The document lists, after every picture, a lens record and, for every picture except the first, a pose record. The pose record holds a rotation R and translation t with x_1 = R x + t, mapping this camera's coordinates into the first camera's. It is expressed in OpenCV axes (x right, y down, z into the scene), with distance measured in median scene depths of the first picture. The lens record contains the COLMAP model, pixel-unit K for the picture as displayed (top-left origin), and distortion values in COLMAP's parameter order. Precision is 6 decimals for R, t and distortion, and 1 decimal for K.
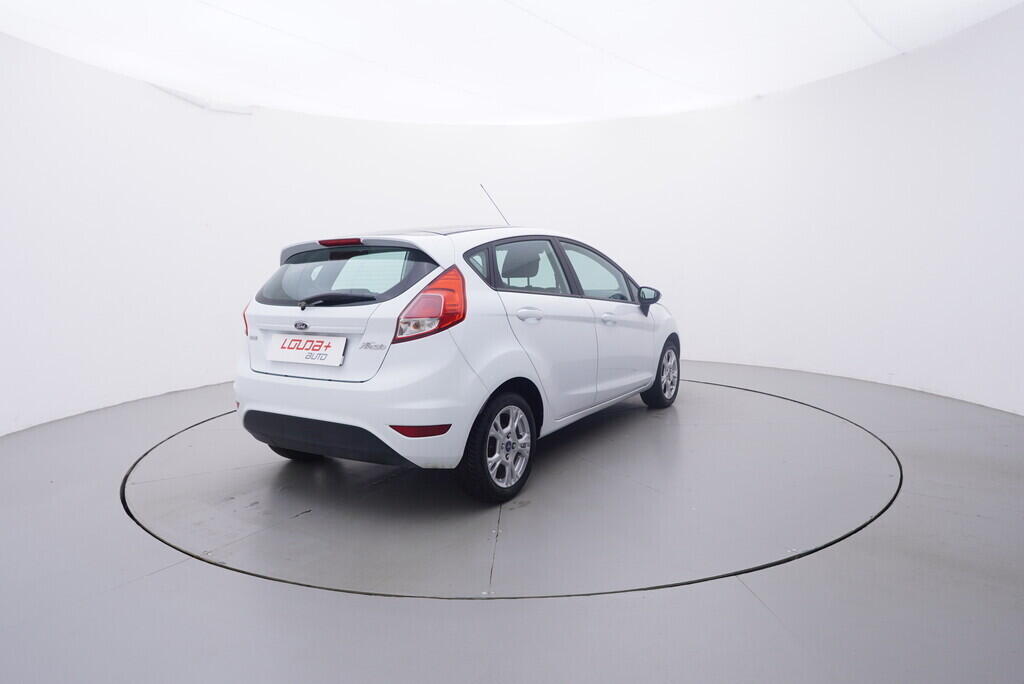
lens RADIAL K [[665.3, 0, 510.6], [0, 665.3, 303.4], [0, 0, 1]] dist [-0.036224, -0.001192]
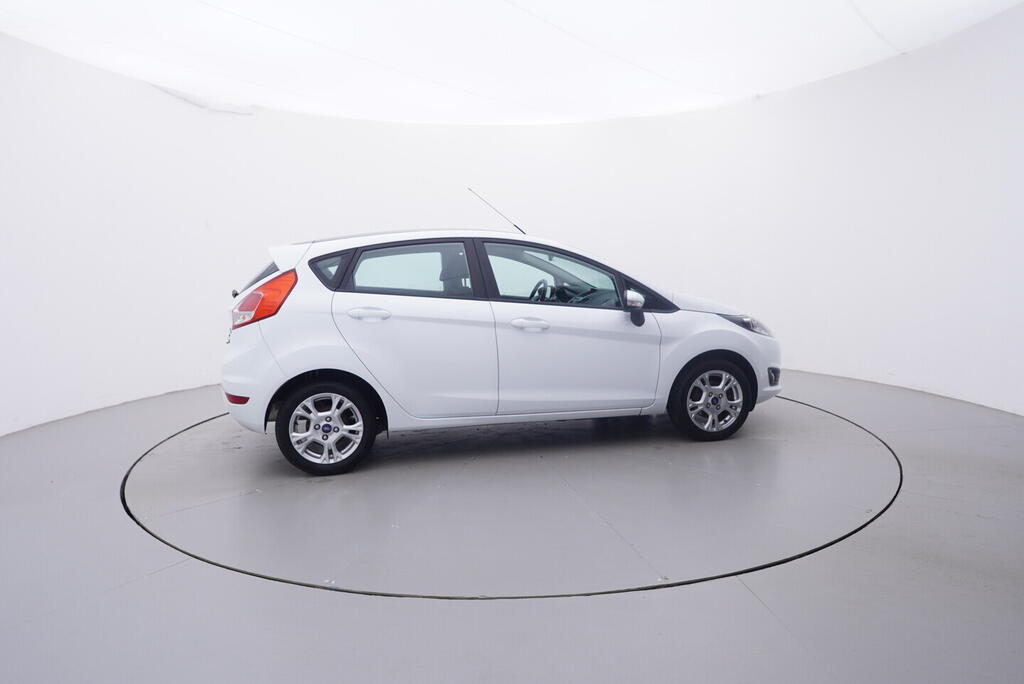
lens RADIAL K [[665.3, 0, 510.6], [0, 665.3, 303.4], [0, 0, 1]] dist [-0.036224, -0.001192]
pose [[0.708400, 0.034460, -0.704970, 0.925576], [-0.031609, 0.999354, 0.017088, -0.025267], [0.705103, 0.010178, 0.709032, 0.382963]]
